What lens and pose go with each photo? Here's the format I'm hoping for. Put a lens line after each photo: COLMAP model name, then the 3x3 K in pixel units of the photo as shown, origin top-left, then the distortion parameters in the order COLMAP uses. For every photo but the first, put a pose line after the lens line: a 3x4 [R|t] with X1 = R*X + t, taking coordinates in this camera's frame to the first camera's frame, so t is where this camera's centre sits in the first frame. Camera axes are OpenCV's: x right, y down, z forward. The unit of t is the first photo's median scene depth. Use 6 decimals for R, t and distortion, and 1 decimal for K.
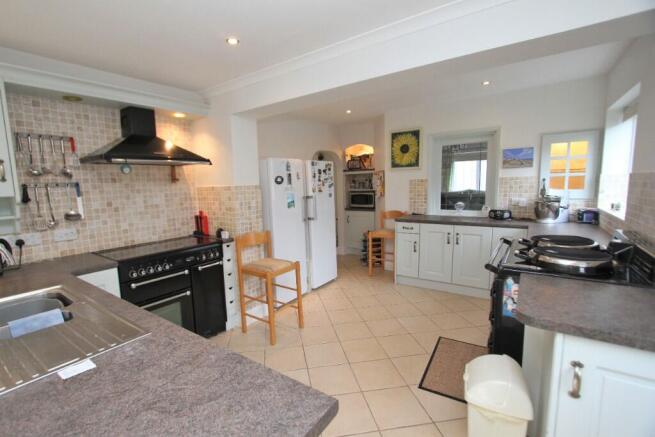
lens RADIAL K [[301.5, 0, 326.6], [0, 301.5, 220.6], [0, 0, 1]] dist [-0.011987, 0.000376]
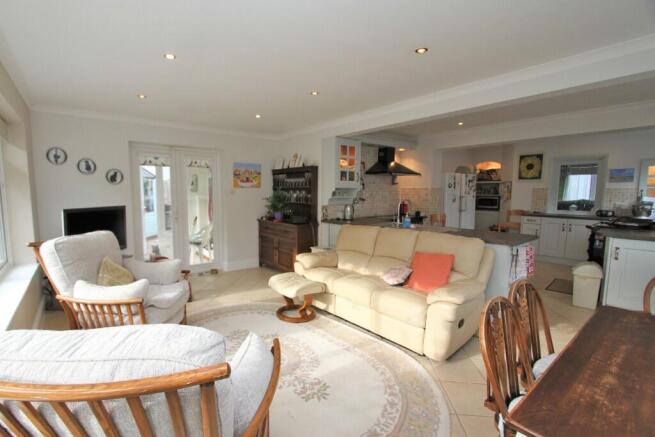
lens RADIAL K [[301.5, 0, 325.3], [0, 301.5, 221.4], [0, 0, 1]] dist [-0.011987, 0.000376]
pose [[0.961321, 0.060666, -0.268667, -0.316772], [-0.066559, 0.997700, -0.012870, 0.119158], [0.267268, 0.030254, 0.963147, -0.711818]]
